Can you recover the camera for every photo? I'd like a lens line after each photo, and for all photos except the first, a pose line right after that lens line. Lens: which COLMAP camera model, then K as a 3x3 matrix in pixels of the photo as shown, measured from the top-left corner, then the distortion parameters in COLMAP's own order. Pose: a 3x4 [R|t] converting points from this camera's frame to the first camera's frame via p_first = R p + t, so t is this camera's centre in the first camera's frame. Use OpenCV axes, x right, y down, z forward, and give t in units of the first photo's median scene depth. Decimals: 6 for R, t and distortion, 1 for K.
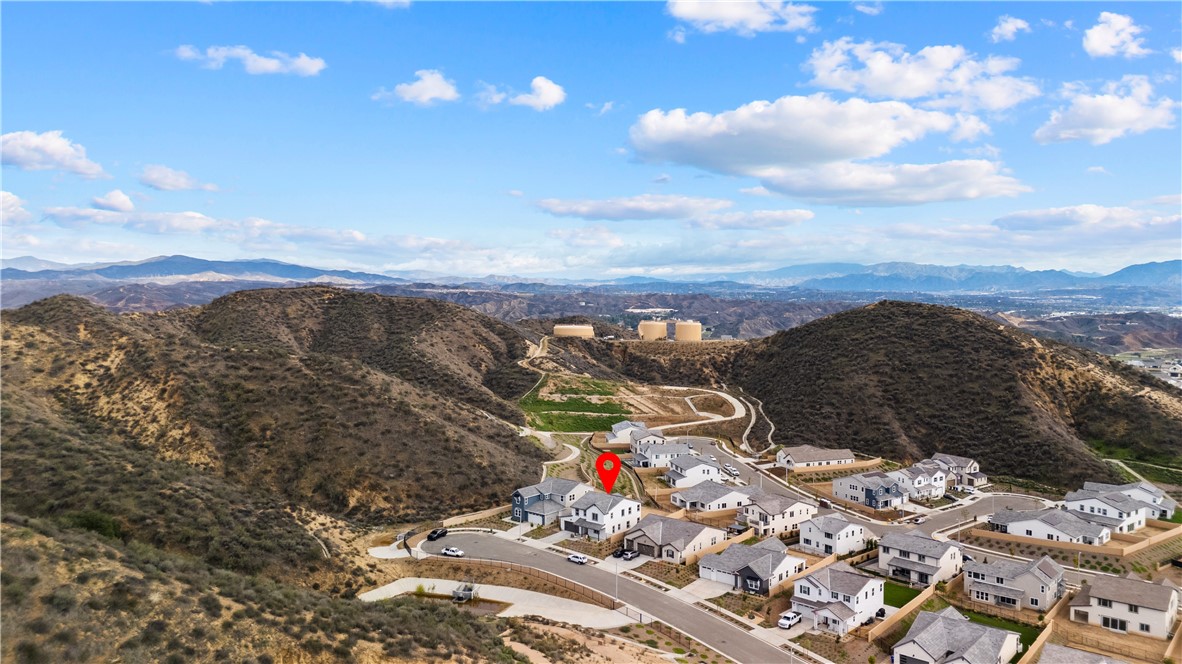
lens RADIAL K [[865.2, 0, 593.3], [0, 865.2, 331.2], [0, 0, 1]] dist [0.097860, -0.108342]
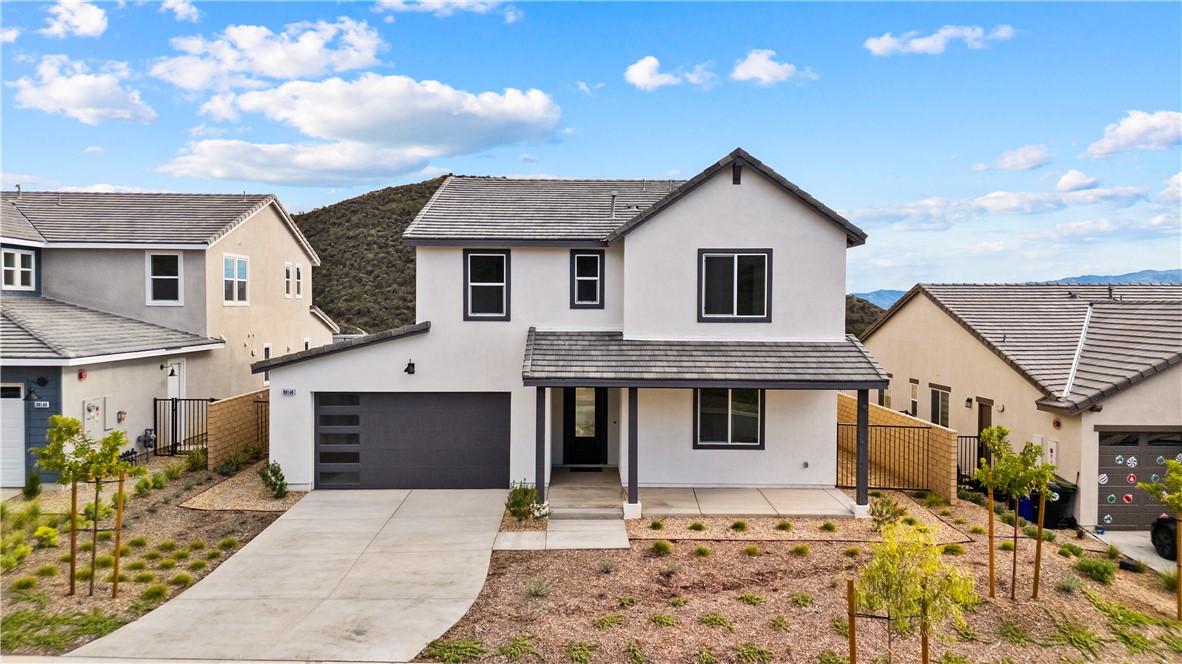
lens RADIAL K [[866.1, 0, 591.0], [0, 866.1, 332.0], [0, 0, 1]] dist [0.063732, -0.032582]
pose [[0.757177, -0.017382, 0.652978, -0.045121], [0.026366, 0.999645, -0.003963, 0.126314], [-0.652677, 0.020217, 0.757366, 0.537618]]
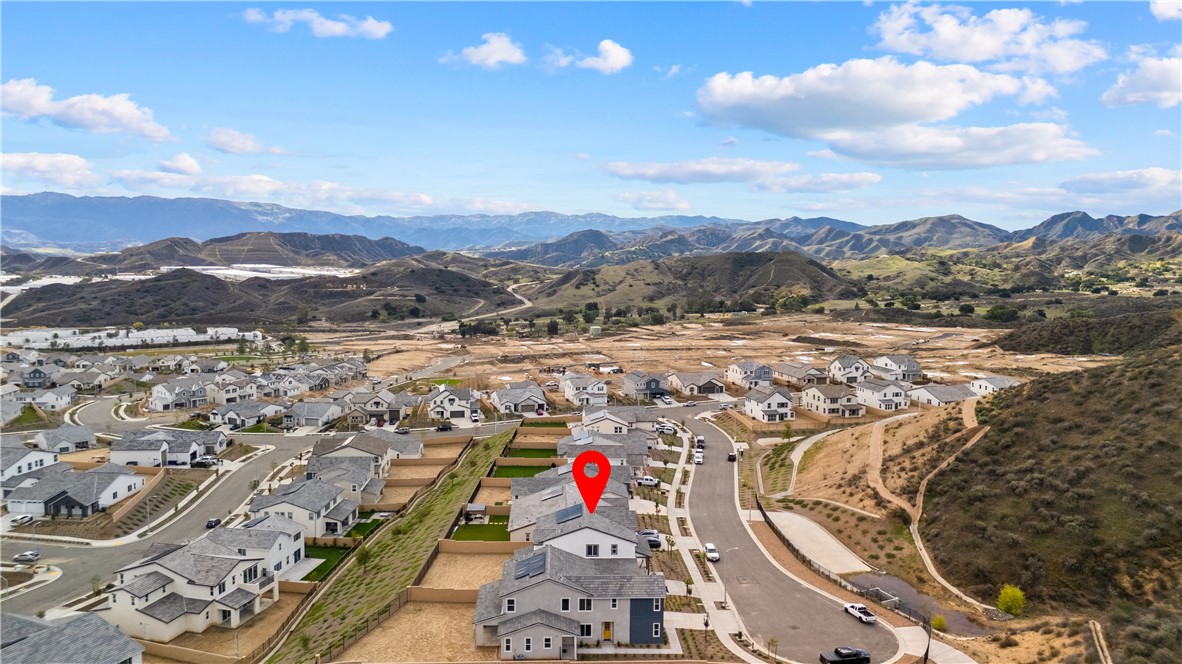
lens RADIAL K [[861.3, 0, 589.9], [0, 861.3, 331.0], [0, 0, 1]] dist [0.104559, -0.104813]
pose [[-0.679797, -0.089757, 0.727888, -0.248606], [0.020122, 0.989827, 0.140849, -0.014470], [-0.733125, 0.110396, -0.671075, 0.829241]]
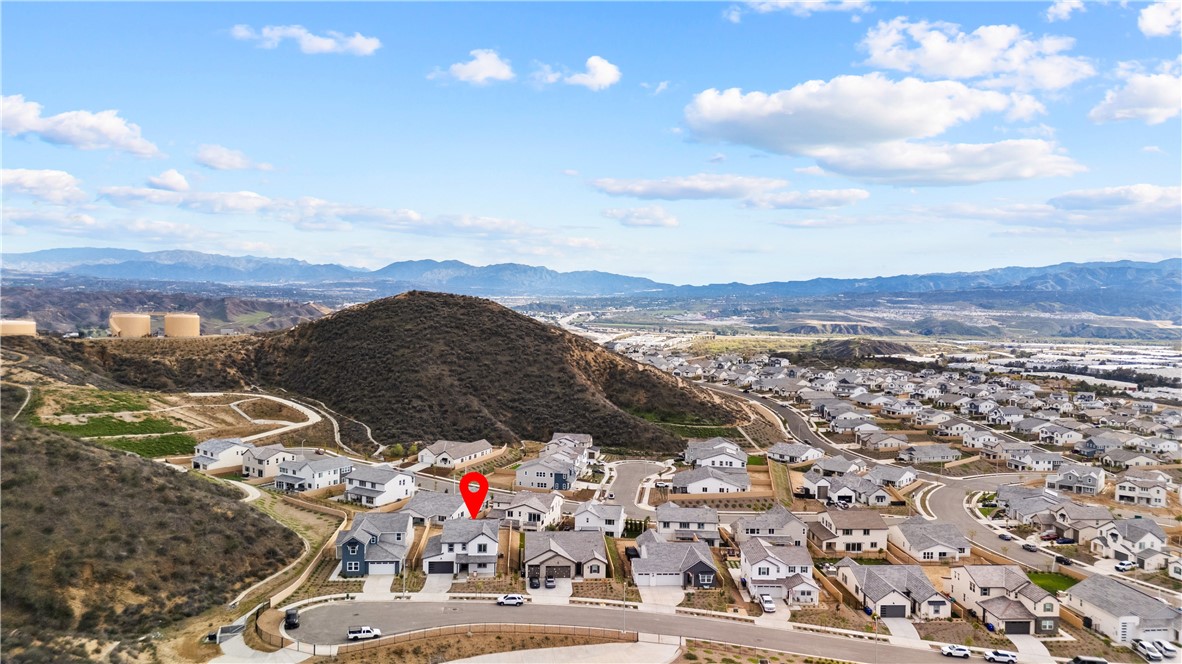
lens RADIAL K [[866.9, 0, 591.0], [0, 866.9, 332.0], [0, 0, 1]] dist [0.091152, -0.111818]
pose [[0.715556, -0.025043, 0.698106, -0.288474], [0.016797, 0.999685, 0.018644, -0.003778], [-0.698353, -0.001615, 0.715751, 0.190530]]
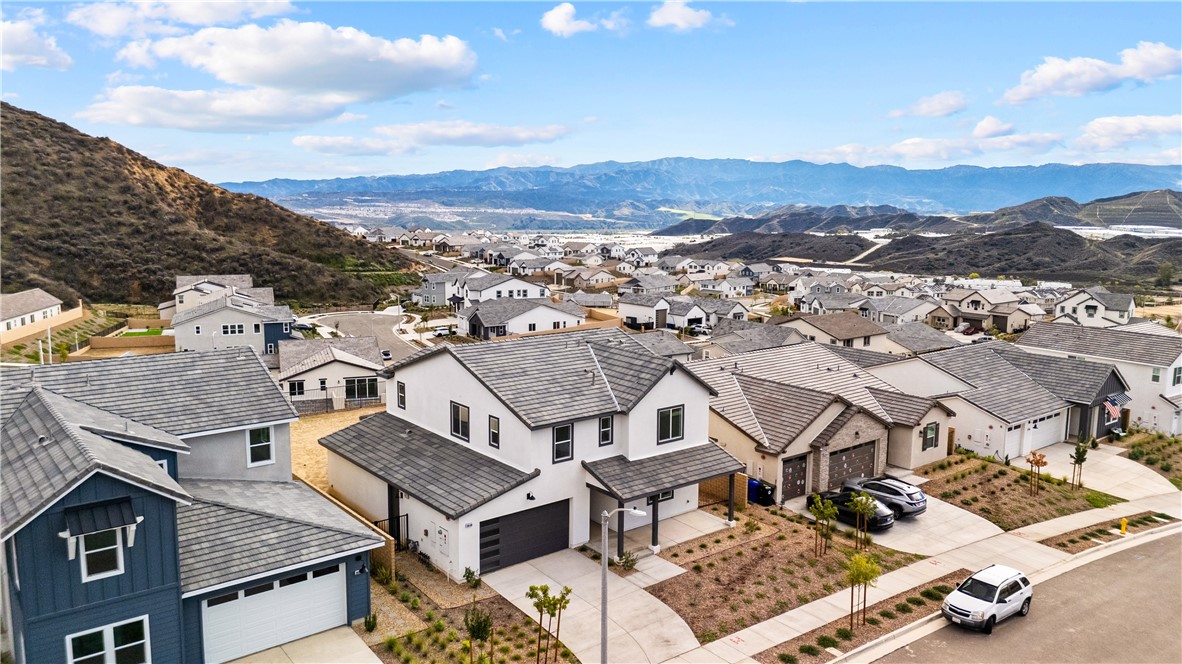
lens RADIAL K [[865.2, 0, 593.3], [0, 865.2, 331.2], [0, 0, 1]] dist [0.097860, -0.108342]
pose [[0.193888, -0.147445, 0.969880, -0.114451], [0.038156, 0.989026, 0.142728, 0.093132], [-0.980281, 0.009333, 0.197386, 0.562803]]
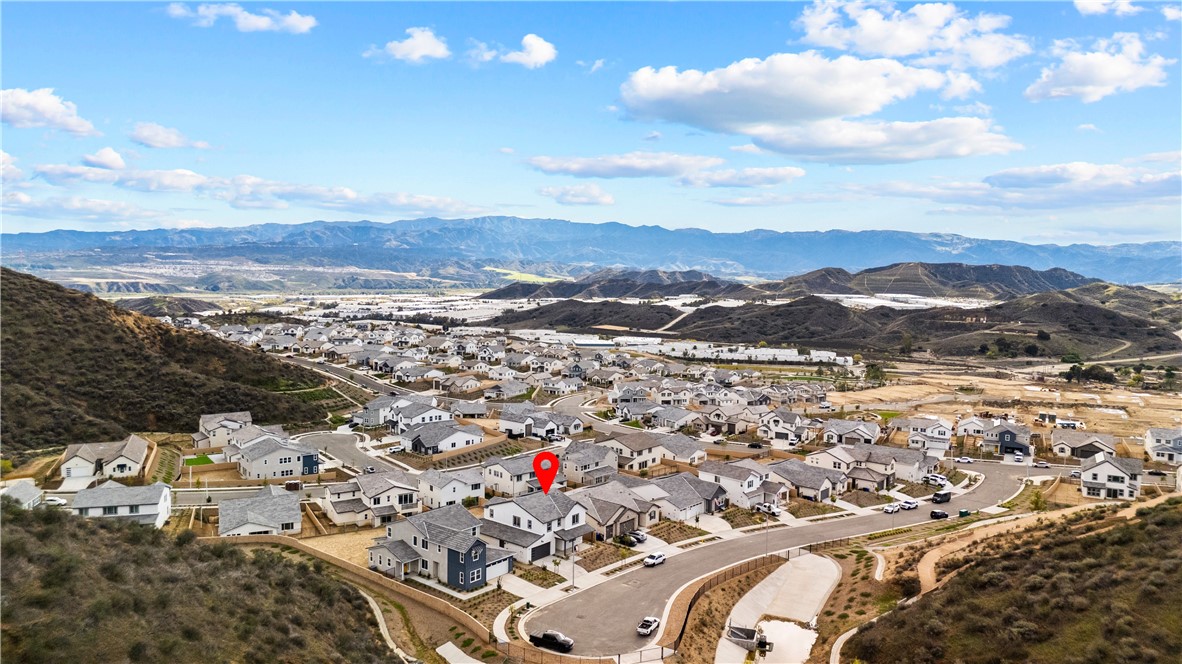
lens RADIAL K [[865.2, 0, 593.3], [0, 865.2, 331.2], [0, 0, 1]] dist [0.097860, -0.108342]
pose [[-0.007123, -0.087298, 0.996157, -0.418261], [0.028791, 0.995751, 0.087468, -0.006531], [-0.999560, 0.029303, -0.004579, 0.566448]]
